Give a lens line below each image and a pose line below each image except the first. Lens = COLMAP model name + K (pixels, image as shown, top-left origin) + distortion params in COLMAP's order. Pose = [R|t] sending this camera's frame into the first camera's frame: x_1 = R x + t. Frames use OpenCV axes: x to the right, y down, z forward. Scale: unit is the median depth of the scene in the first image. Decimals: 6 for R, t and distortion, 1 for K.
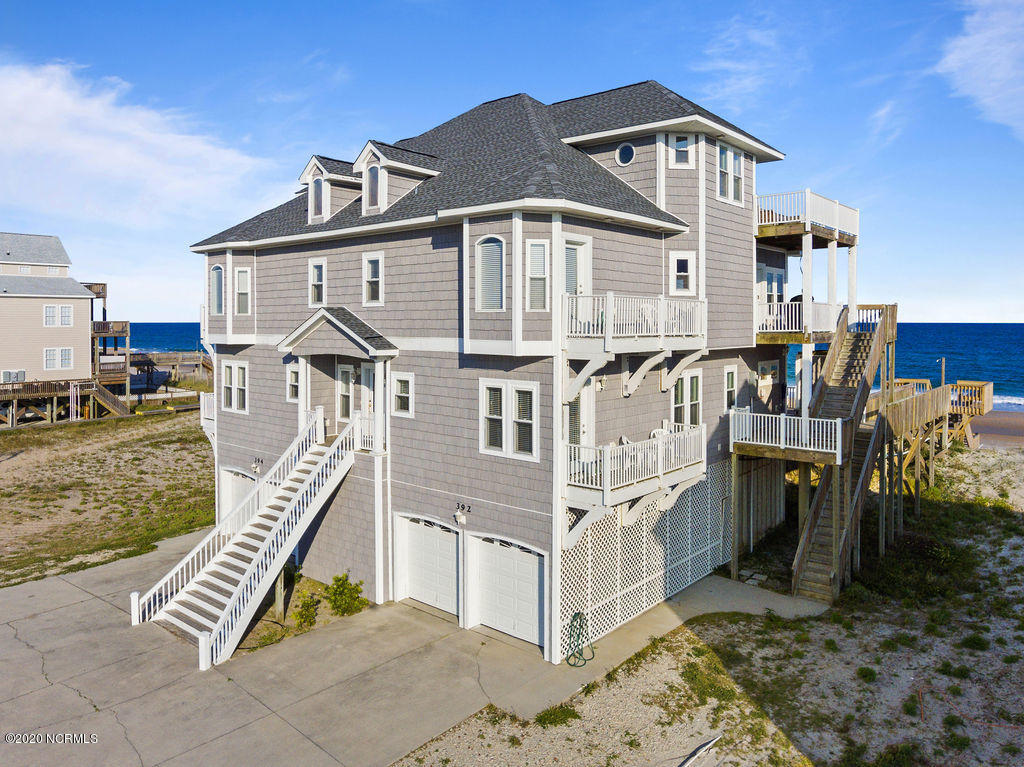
lens RADIAL K [[712.0, 0, 568.9], [0, 712.0, 382.7], [0, 0, 1]] dist [-0.023333, 0.007918]
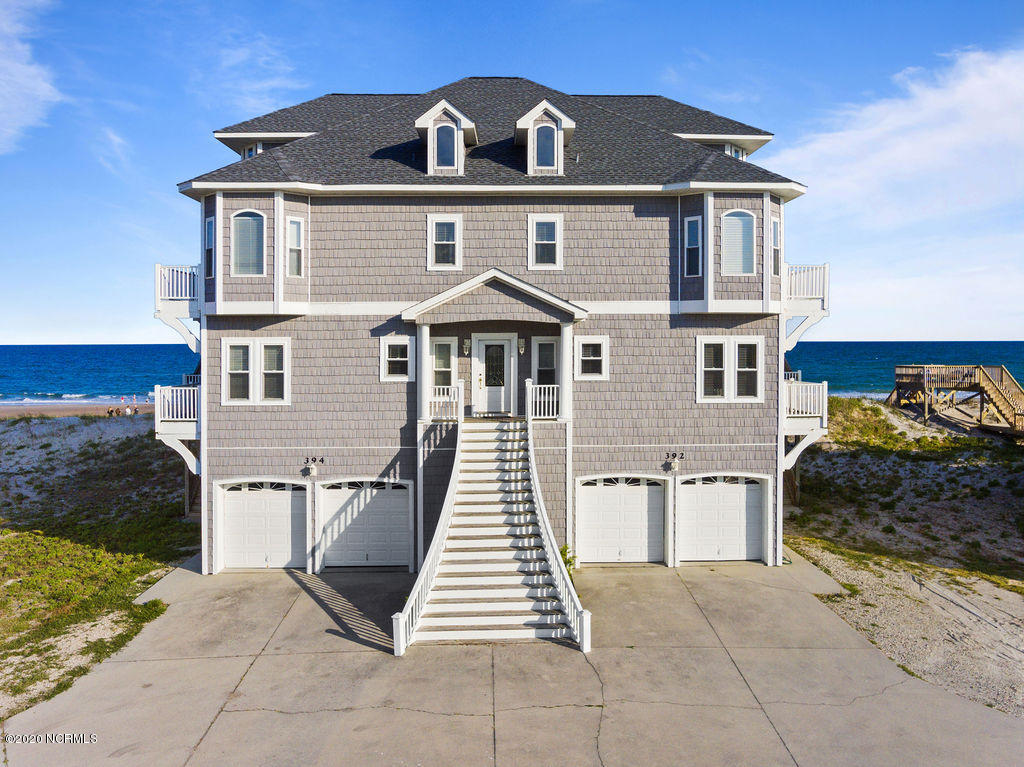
lens RADIAL K [[712.0, 0, 519.9], [0, 712.0, 400.4], [0, 0, 1]] dist [-0.023333, 0.007918]
pose [[0.767807, -0.062132, 0.637661, -1.016412], [0.060185, 0.997880, 0.024762, 0.048206], [-0.637848, 0.019365, 0.769919, 0.302569]]
